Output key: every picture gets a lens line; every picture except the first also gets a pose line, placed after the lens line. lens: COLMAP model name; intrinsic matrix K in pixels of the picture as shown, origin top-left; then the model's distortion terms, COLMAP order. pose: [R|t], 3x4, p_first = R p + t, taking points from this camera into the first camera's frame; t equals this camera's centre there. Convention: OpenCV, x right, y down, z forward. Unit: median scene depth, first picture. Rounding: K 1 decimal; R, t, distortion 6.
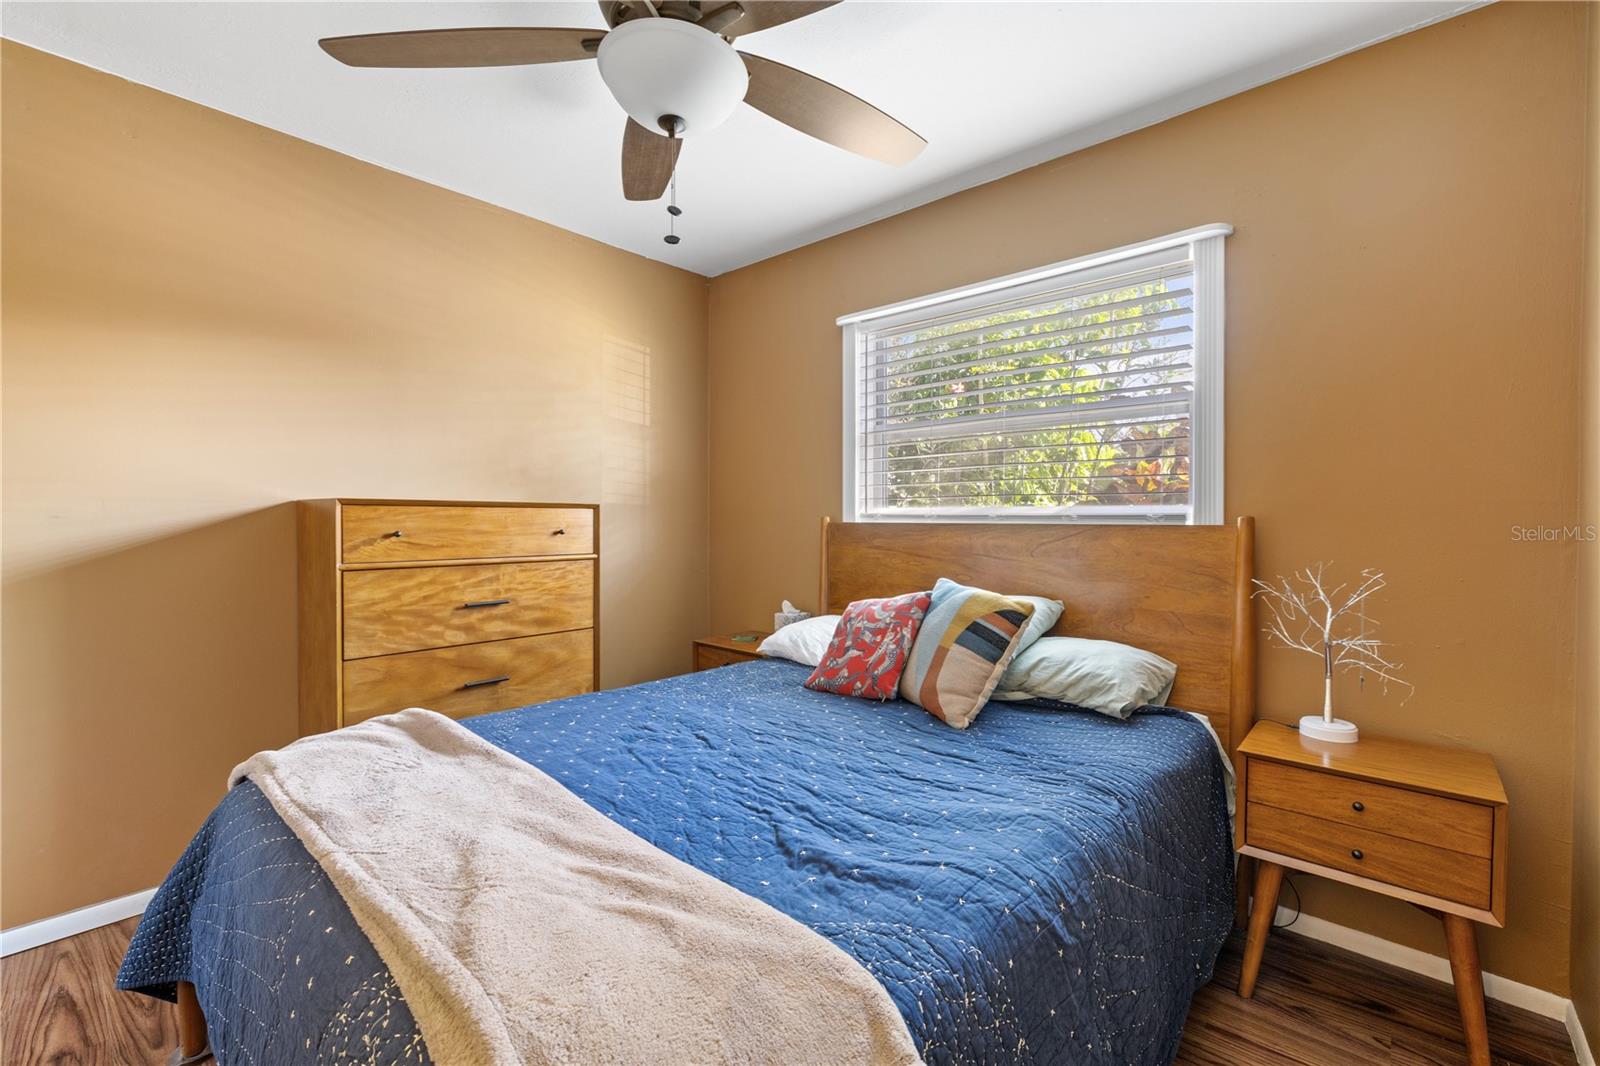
lens RADIAL K [[672.9, 0, 793.3], [0, 672.9, 517.5], [0, 0, 1]] dist [-0.000109, 0.000473]
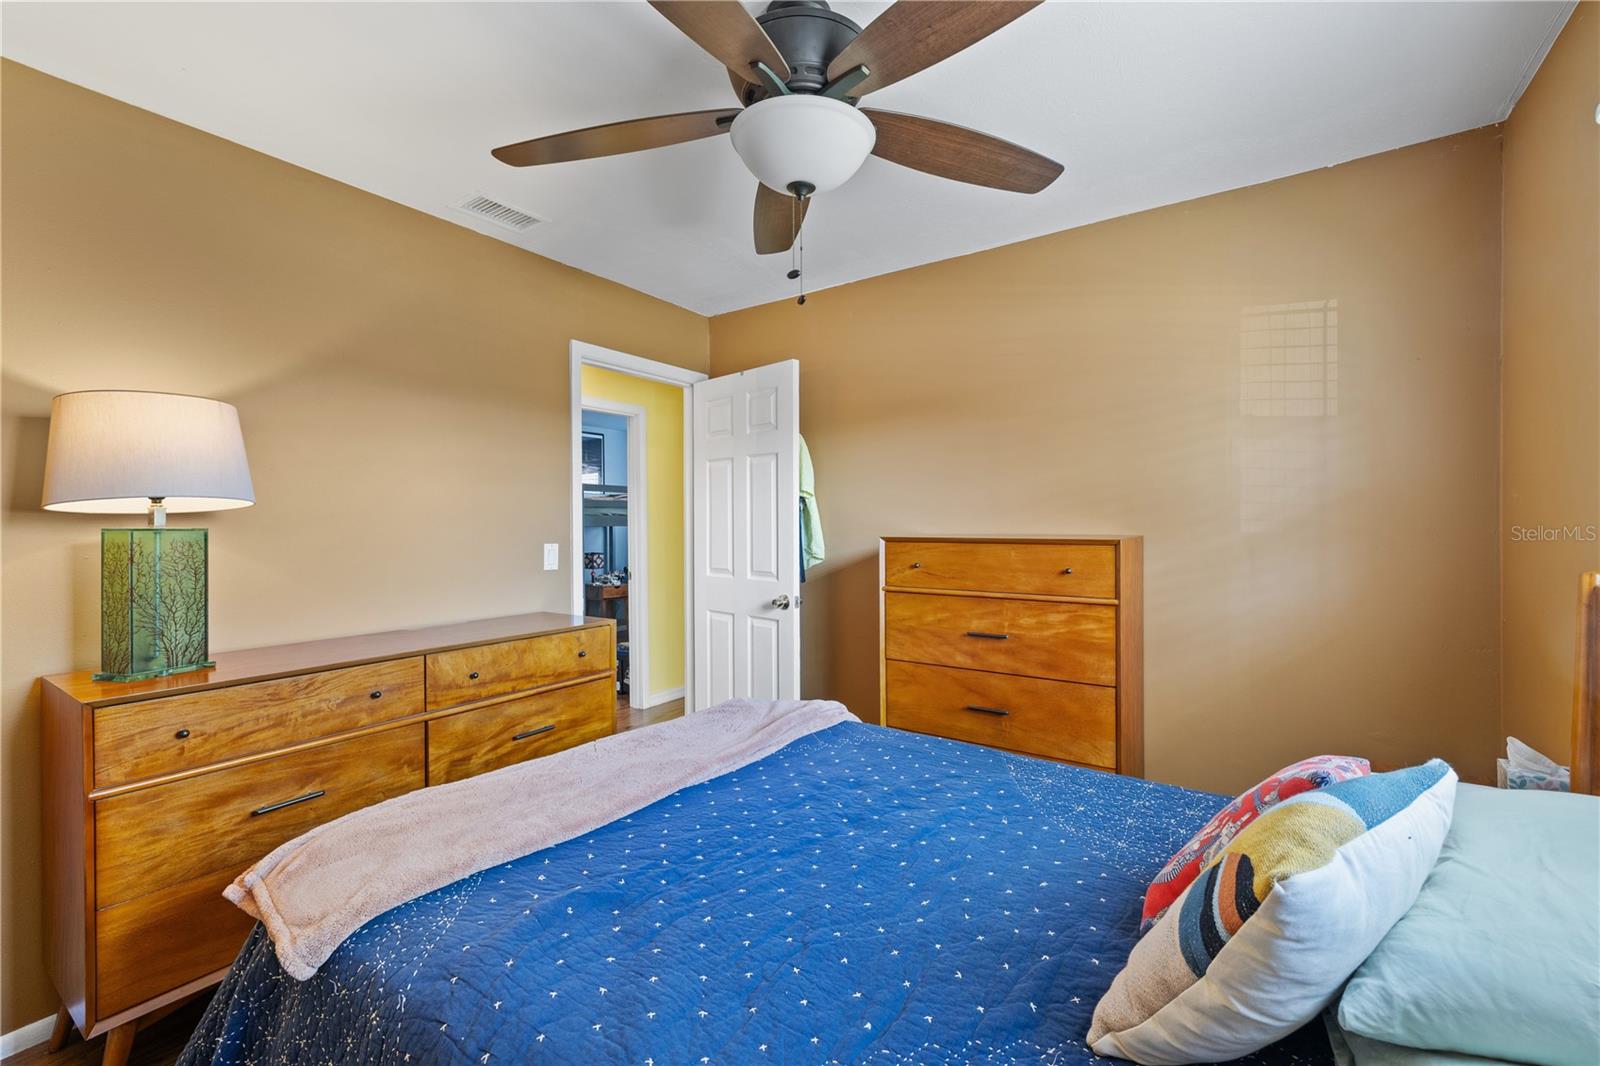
lens RADIAL K [[672.9, 0, 793.3], [0, 672.9, 517.5], [0, 0, 1]] dist [-0.000109, 0.000473]
pose [[0.132447, -0.012857, -0.991107, 0.561453], [0.003431, 0.999916, -0.012513, -0.044961], [0.991184, -0.001744, 0.132480, 0.577213]]
